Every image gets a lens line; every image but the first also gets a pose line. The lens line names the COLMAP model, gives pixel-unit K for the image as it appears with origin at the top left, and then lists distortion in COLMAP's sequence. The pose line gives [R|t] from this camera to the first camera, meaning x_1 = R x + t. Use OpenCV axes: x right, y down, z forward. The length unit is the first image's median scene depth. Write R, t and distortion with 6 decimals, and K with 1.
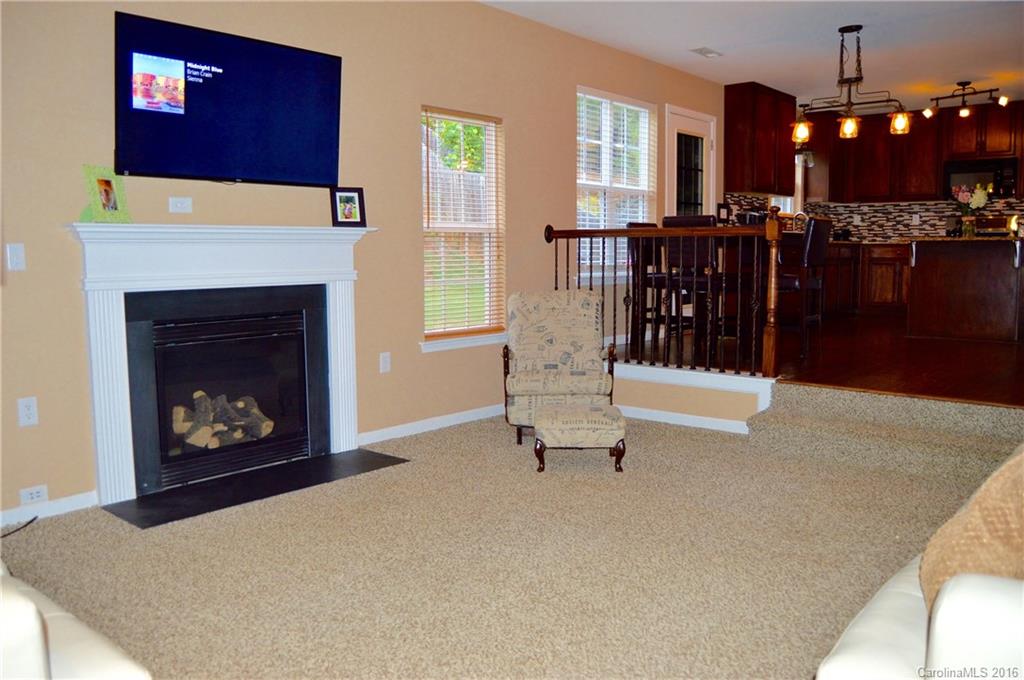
lens RADIAL K [[814.0, 0, 512.0], [0, 814.0, 340.0], [0, 0, 1]] dist [-0.076447, 0.005287]
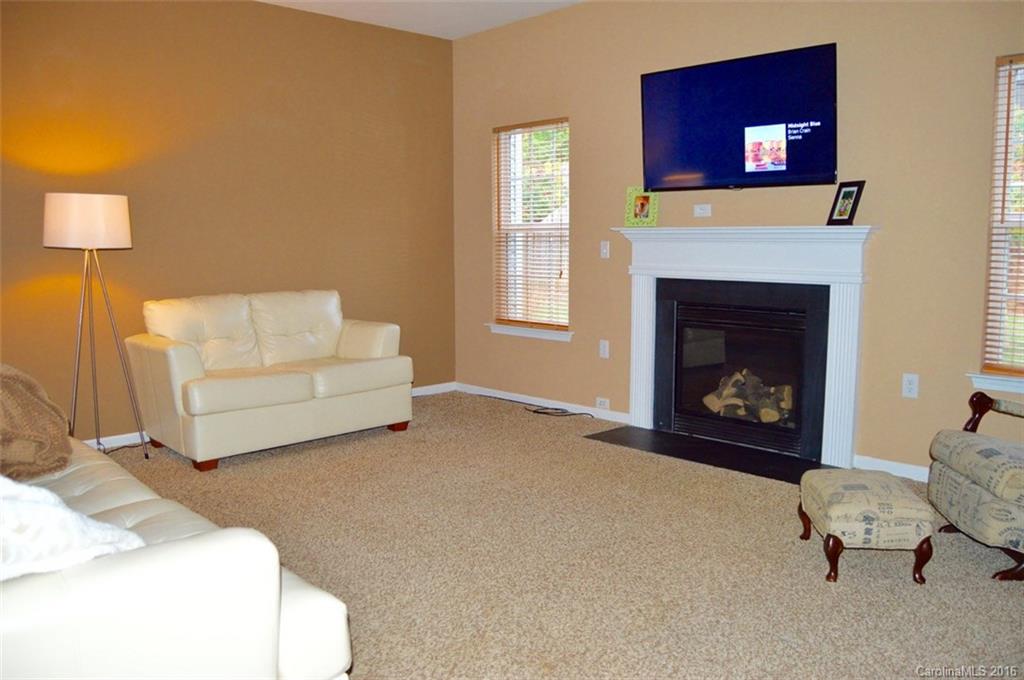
lens RADIAL K [[814.0, 0, 512.0], [0, 814.0, 340.0], [0, 0, 1]] dist [-0.076447, 0.005287]
pose [[-0.083075, 0.129033, -0.988154, 0.787430], [-0.102052, 0.985267, 0.137236, -0.103236], [0.991304, 0.112244, -0.068683, 0.744639]]
